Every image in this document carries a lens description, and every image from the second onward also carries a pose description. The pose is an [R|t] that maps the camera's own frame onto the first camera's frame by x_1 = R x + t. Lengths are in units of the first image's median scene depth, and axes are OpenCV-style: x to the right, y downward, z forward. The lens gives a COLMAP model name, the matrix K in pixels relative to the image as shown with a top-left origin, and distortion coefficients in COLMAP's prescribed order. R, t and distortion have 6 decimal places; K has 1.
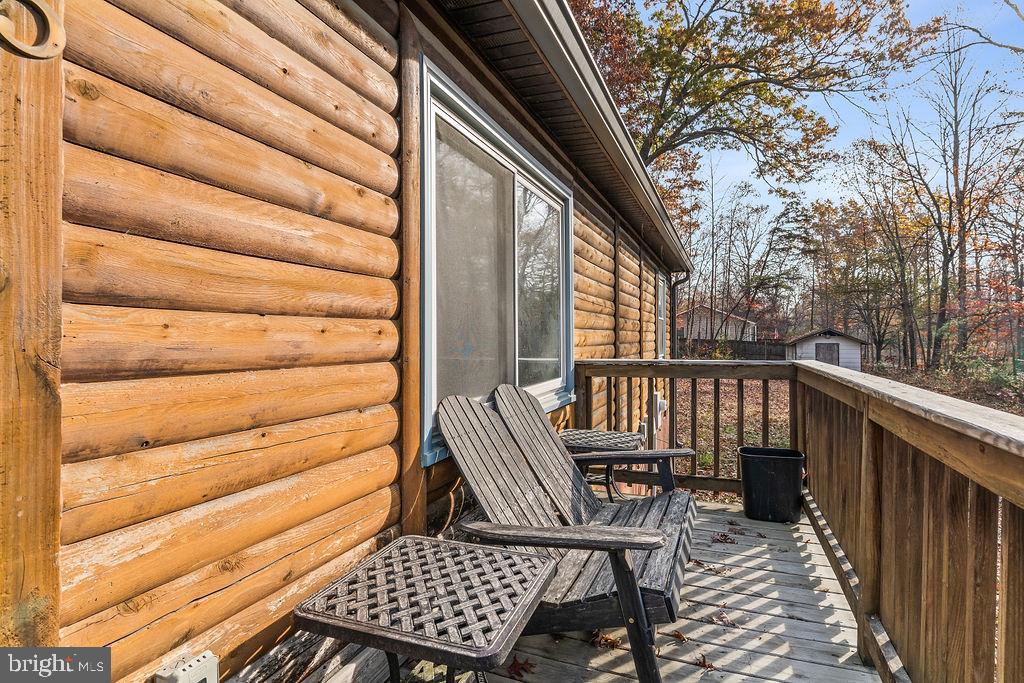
lens RADIAL K [[519.4, 0, 518.1], [0, 519.4, 340.4], [0, 0, 1]] dist [0.001161, -0.000524]
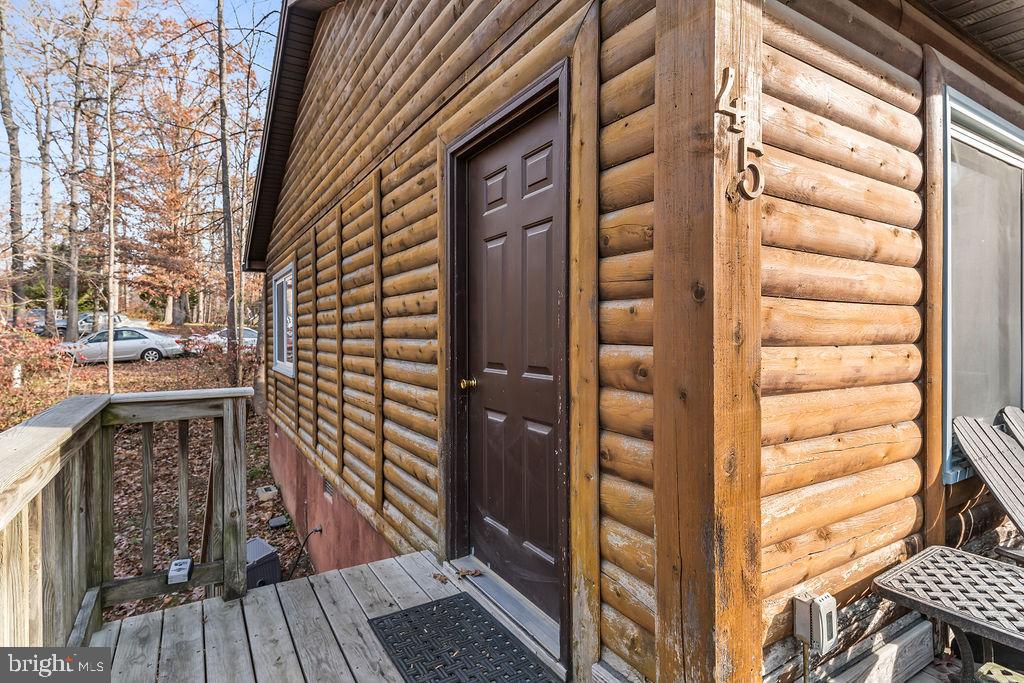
lens RADIAL K [[519.4, 0, 509.0], [0, 519.4, 337.5], [0, 0, 1]] dist [0.001161, -0.000524]
pose [[0.799102, 0.010538, -0.601103, -0.319700], [-0.007492, 0.999943, 0.007569, -0.064520], [0.601149, -0.001545, 0.799135, -0.444632]]
